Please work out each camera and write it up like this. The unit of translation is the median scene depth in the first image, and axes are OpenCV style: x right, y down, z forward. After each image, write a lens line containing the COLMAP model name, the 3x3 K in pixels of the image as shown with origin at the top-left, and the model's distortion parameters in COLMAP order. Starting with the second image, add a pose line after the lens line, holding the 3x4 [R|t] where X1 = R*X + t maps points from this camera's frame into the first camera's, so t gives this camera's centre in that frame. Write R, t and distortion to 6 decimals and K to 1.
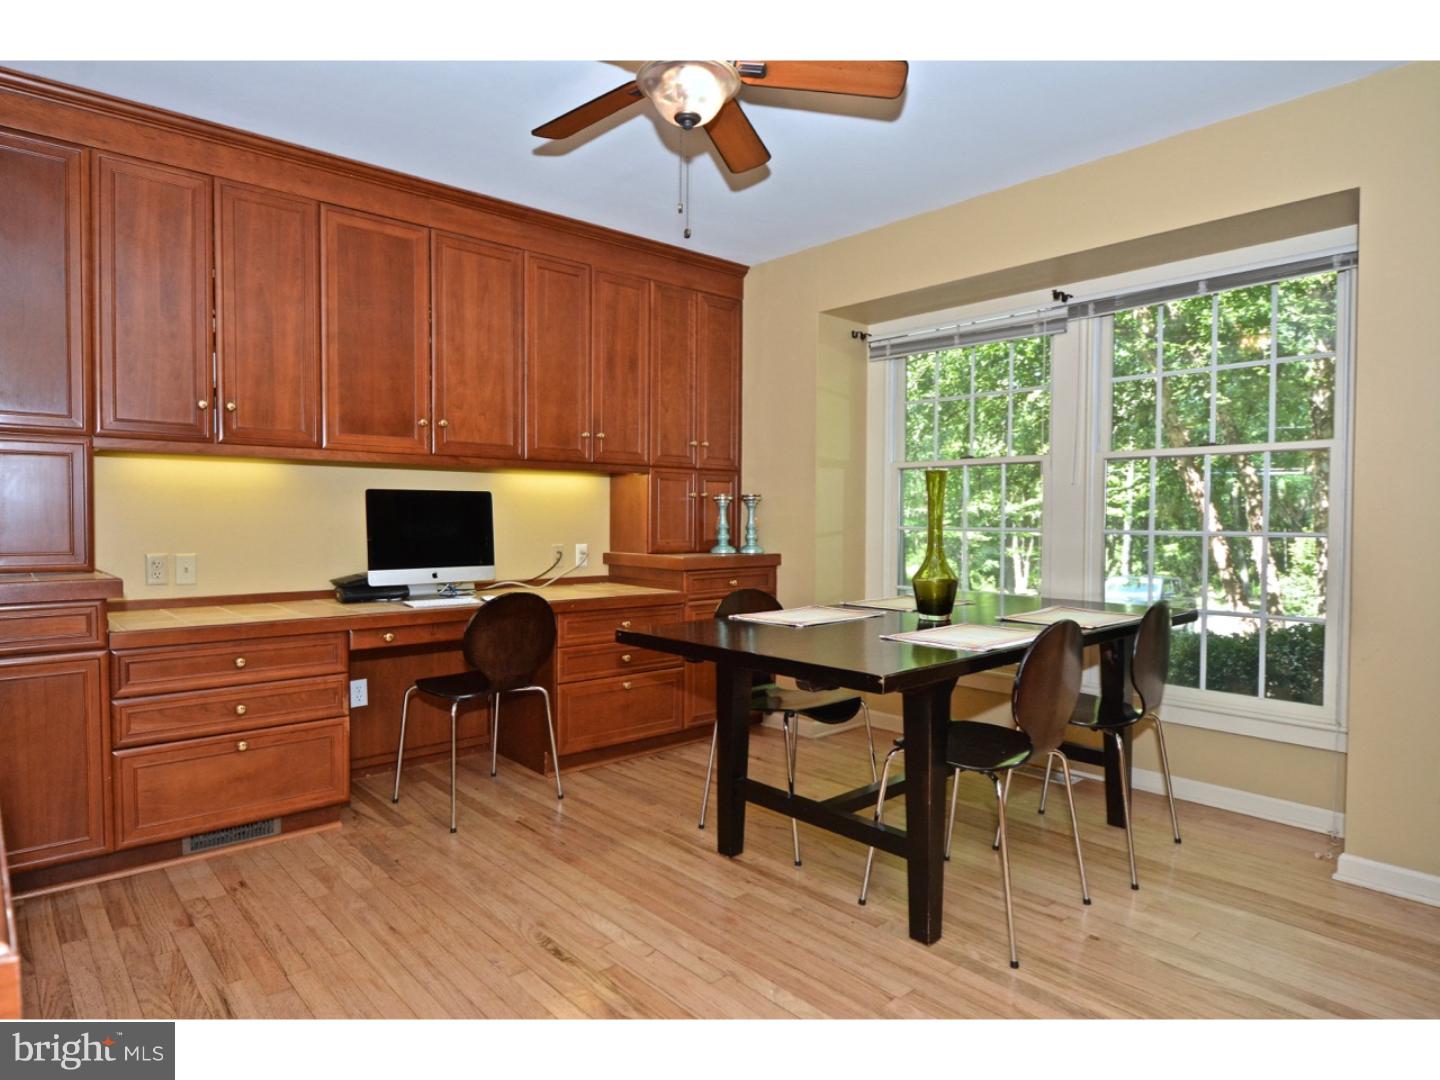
lens RADIAL K [[839.3, 0, 722.0], [0, 839.3, 543.3], [0, 0, 1]] dist [-0.001234, -0.001471]
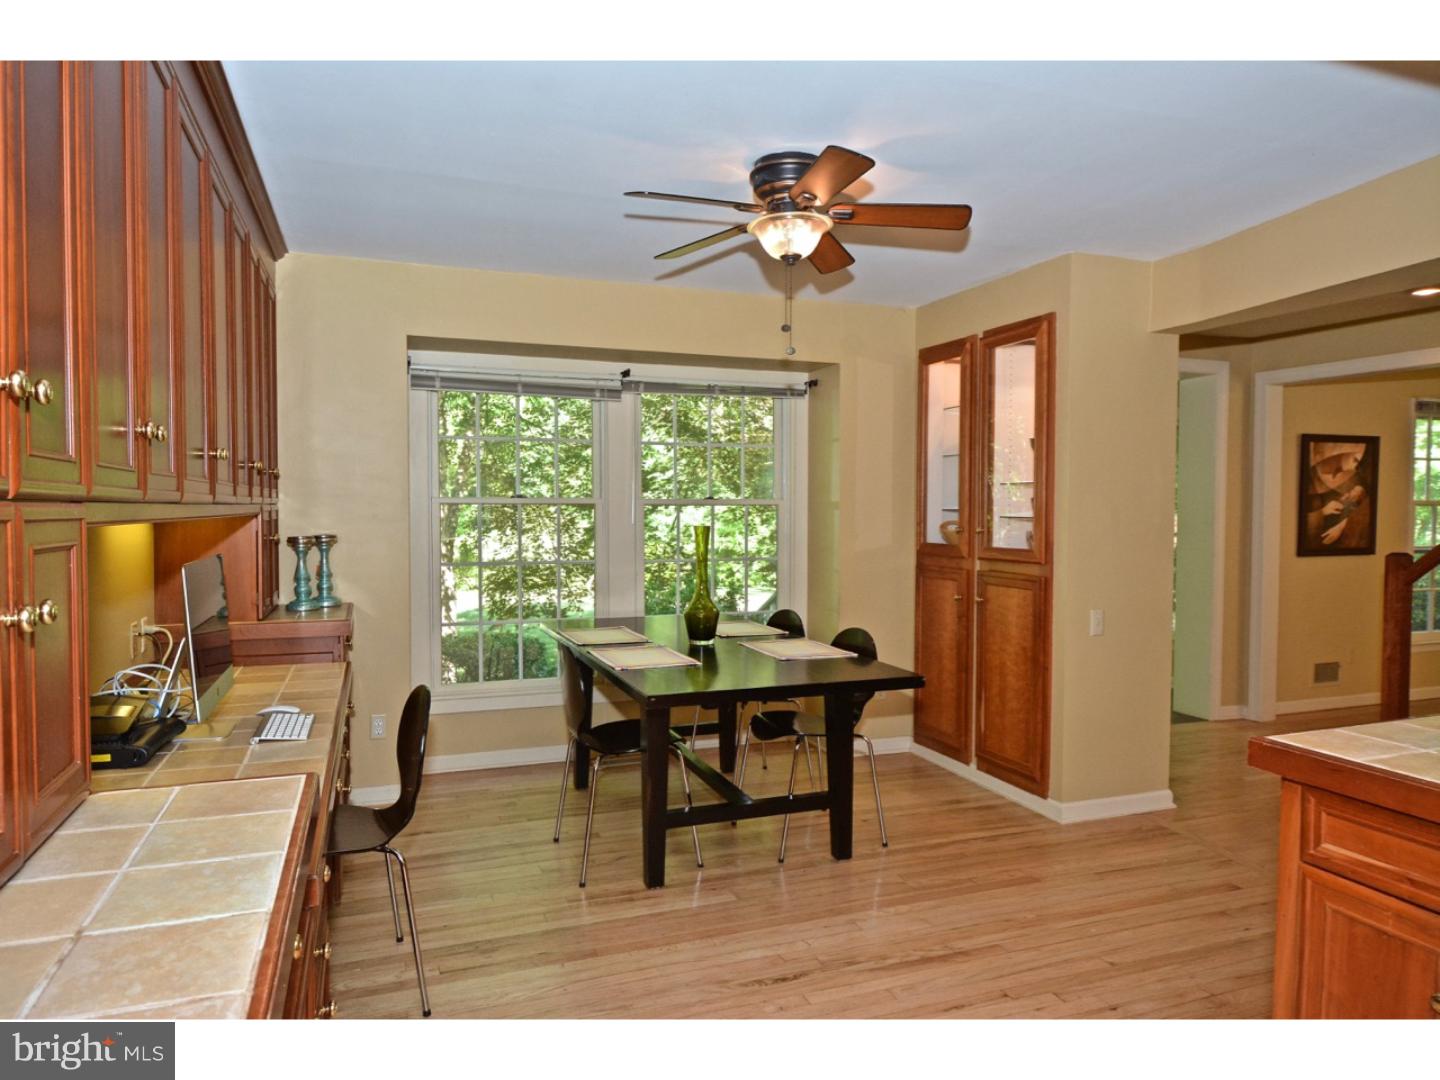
lens RADIAL K [[917.0, 0, 723.6], [0, 917.0, 536.6], [0, 0, 1]] dist [0.001305, 0.002377]
pose [[0.371936, -0.031130, 0.927736, -0.957101], [0.025826, 0.999398, 0.023180, -0.096323], [-0.927899, 0.015338, 0.372516, 0.427125]]
